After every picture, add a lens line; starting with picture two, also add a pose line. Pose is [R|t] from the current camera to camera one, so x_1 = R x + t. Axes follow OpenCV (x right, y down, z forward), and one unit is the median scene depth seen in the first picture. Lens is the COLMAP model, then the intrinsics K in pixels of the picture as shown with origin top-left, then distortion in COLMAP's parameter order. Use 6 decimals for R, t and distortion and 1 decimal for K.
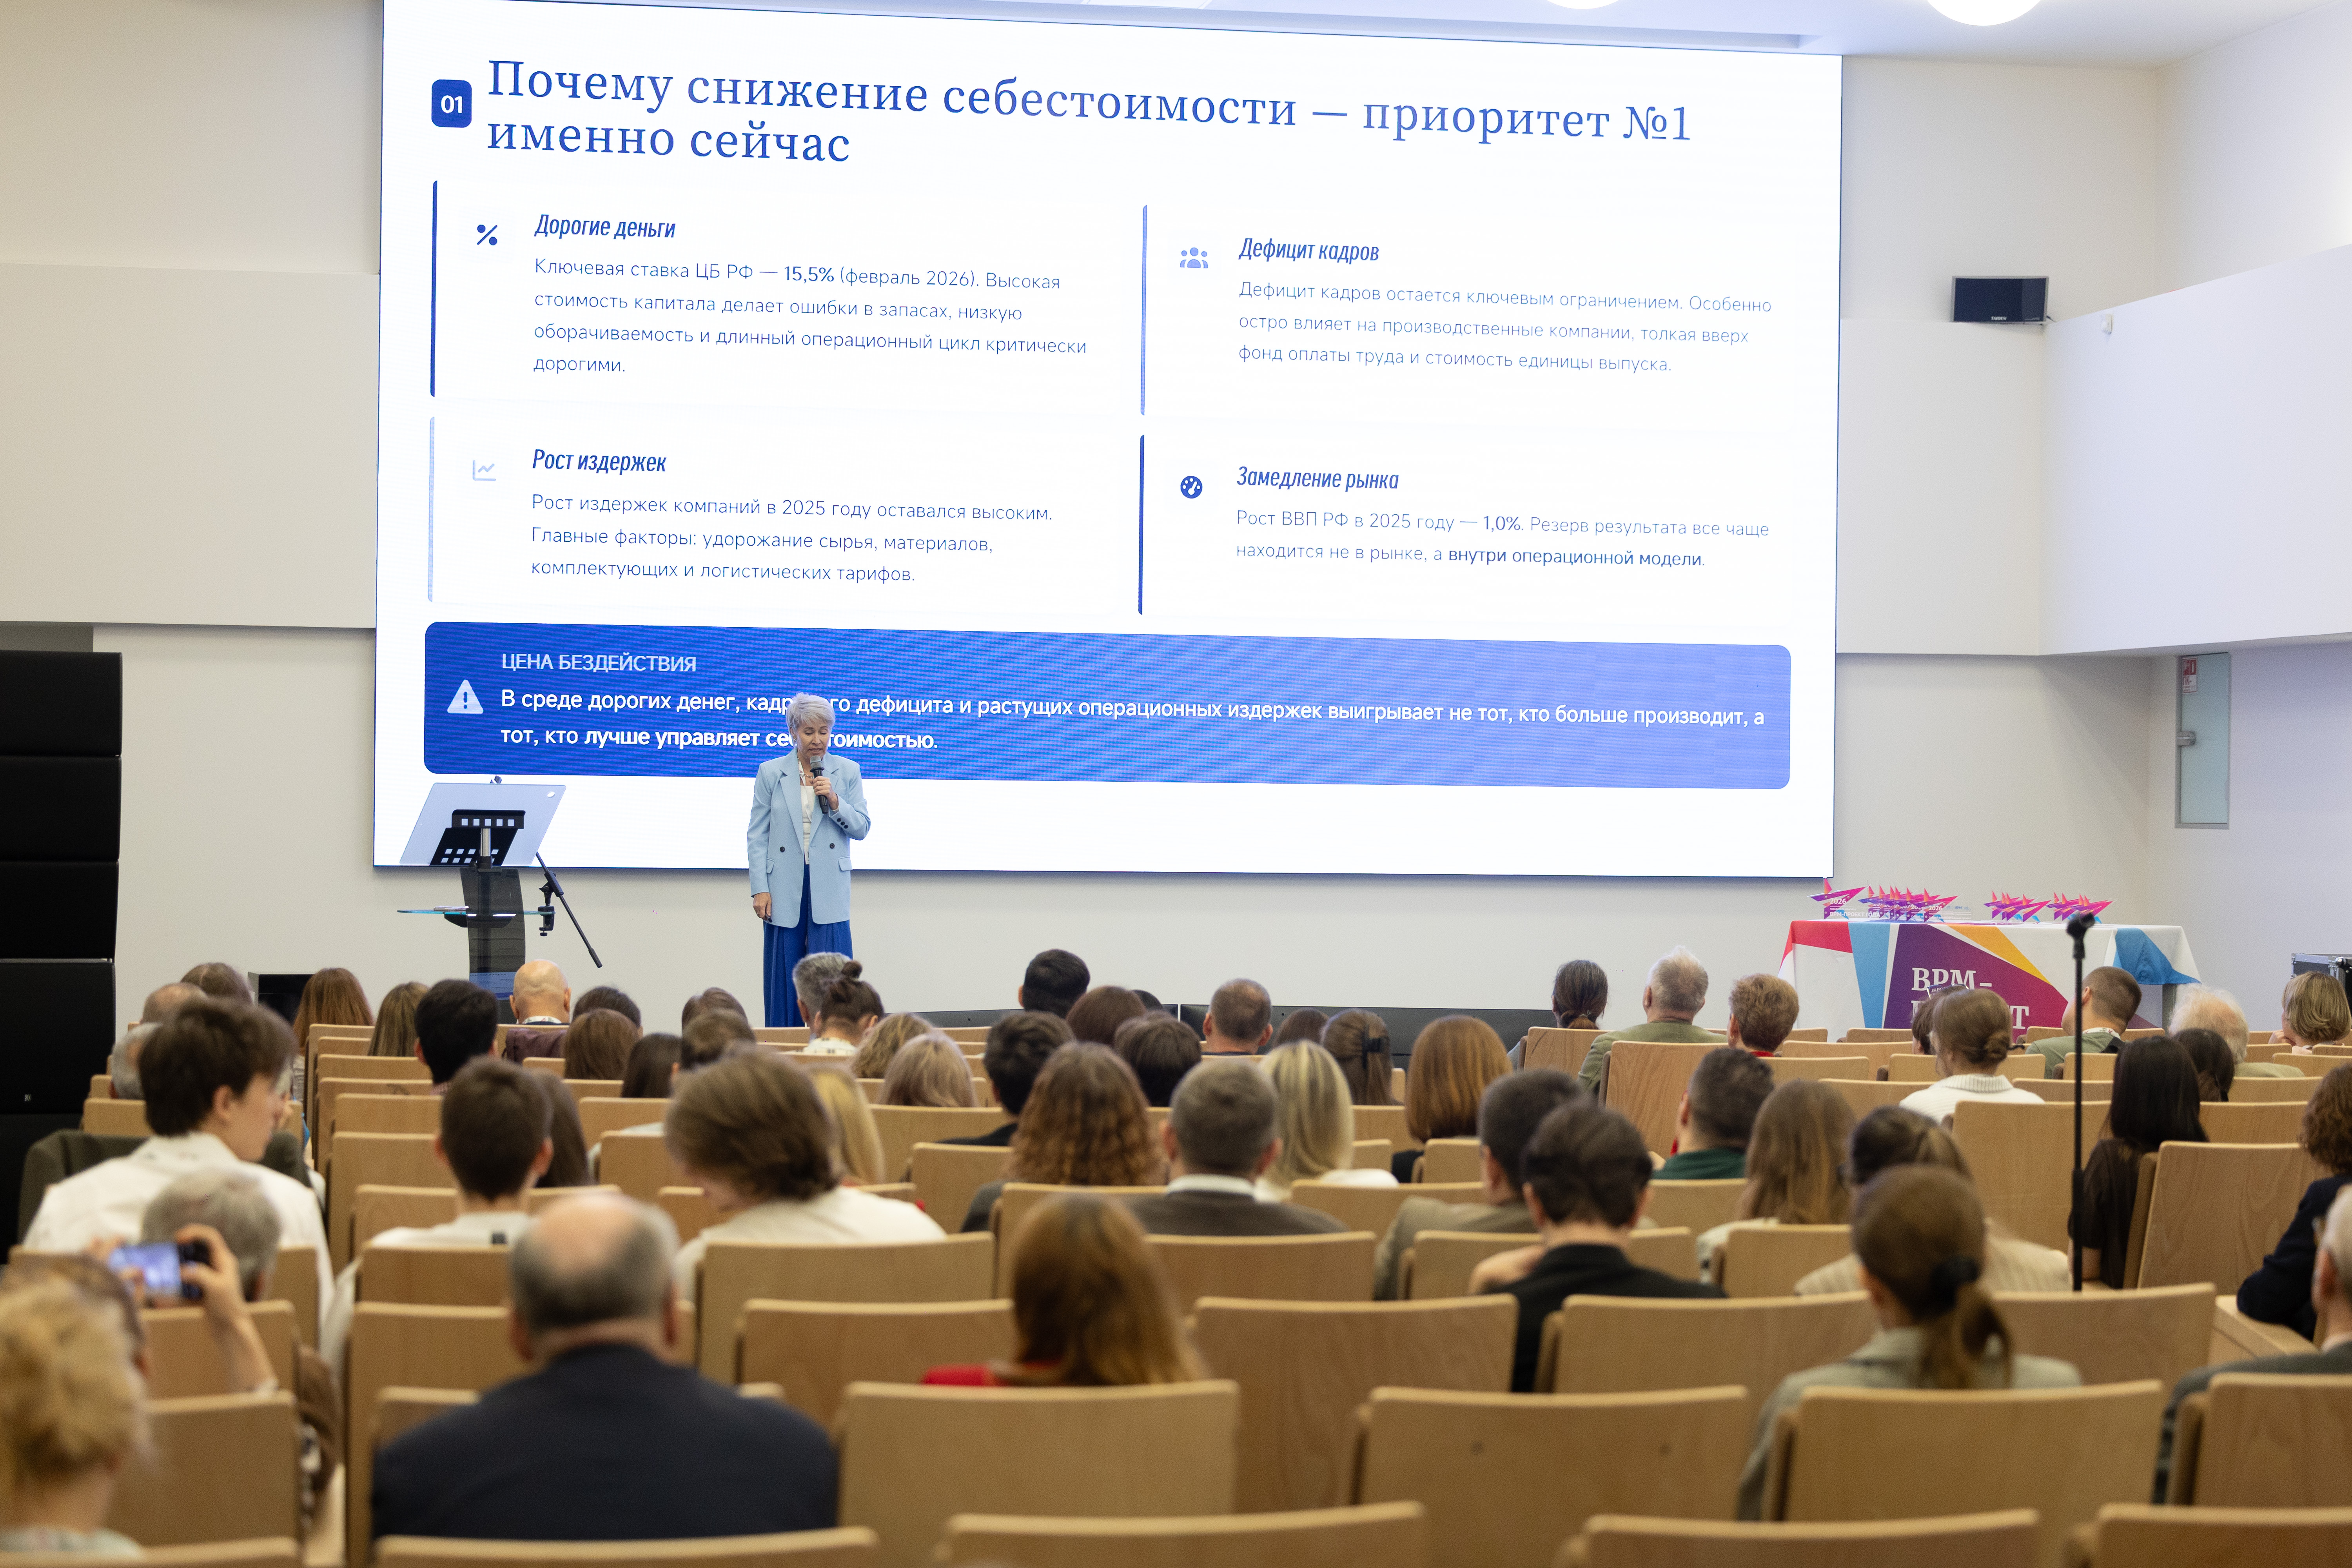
lens RADIAL K [[4606.9, 0, 1173.6], [0, 4606.9, 813.6], [0, 0, 1]] dist [-0.059809, 0.389151]
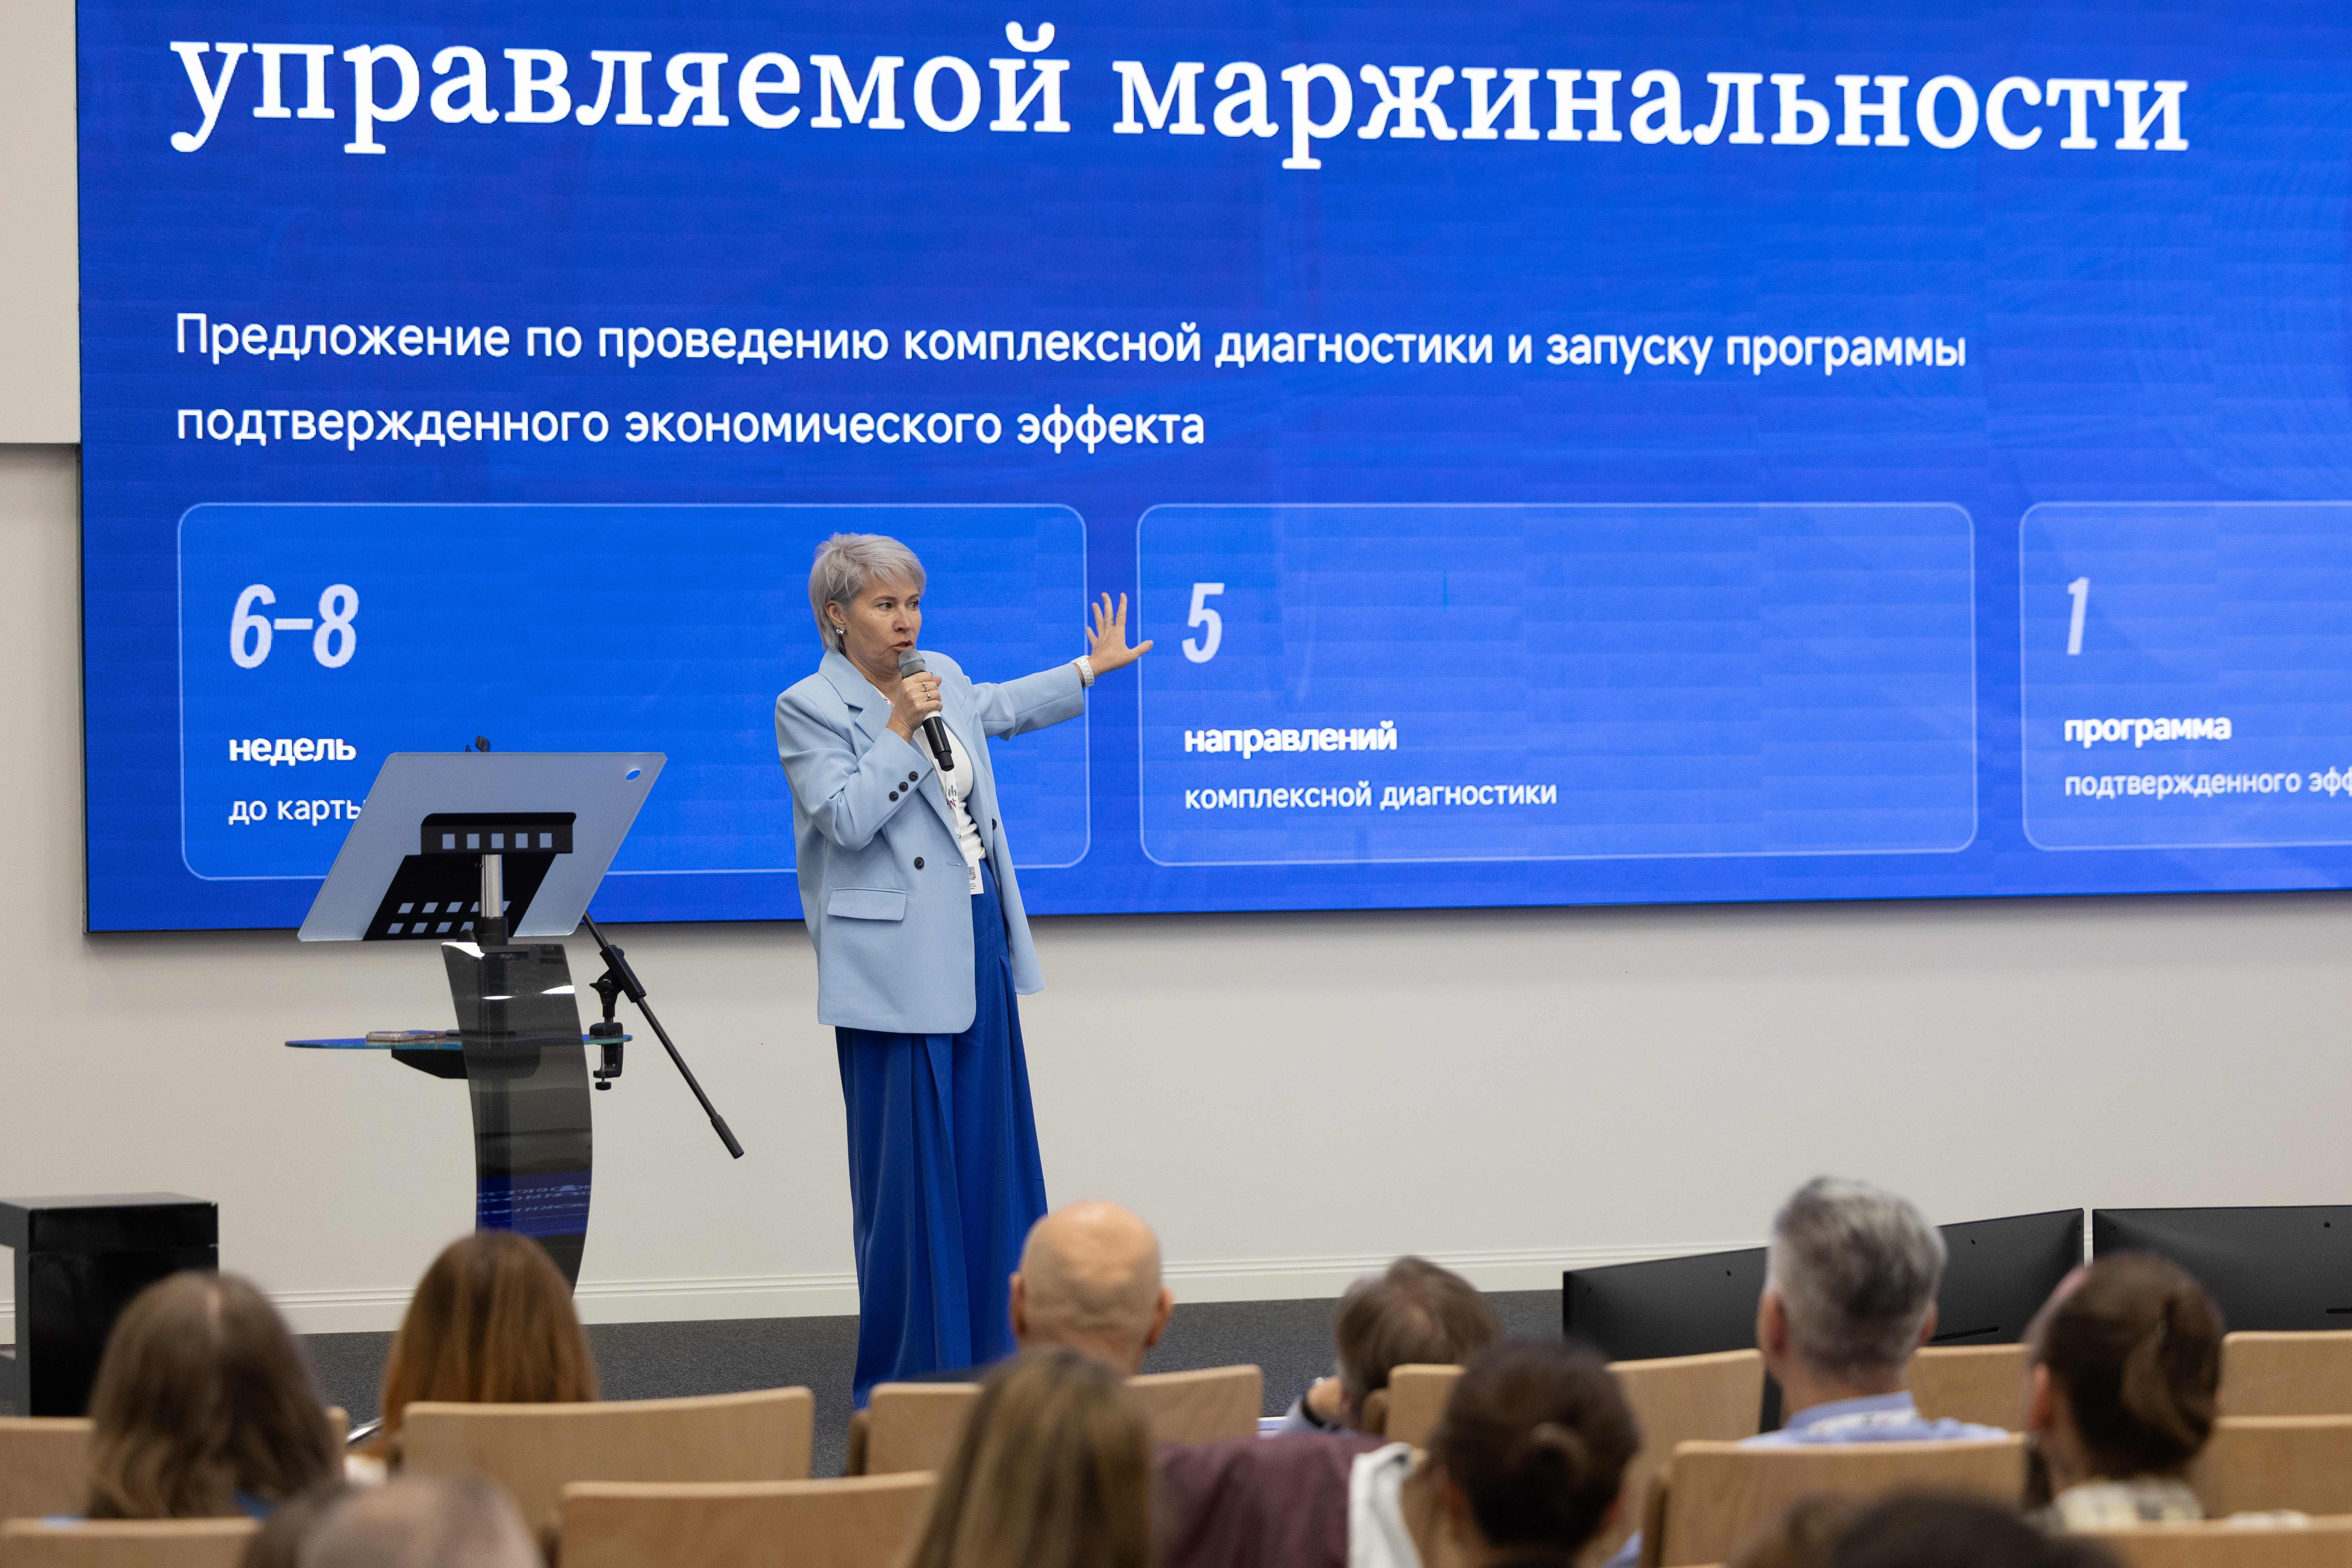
lens RADIAL K [[6078.0, 0, 1140.7], [0, 6078.0, 834.1], [0, 0, 1]] dist [0.043614, -0.603528]
pose [[0.996571, -0.022755, 0.079546, -0.132996], [0.022243, 0.999726, 0.007315, -0.001622], [-0.079691, -0.005521, 0.996804, 0.407706]]
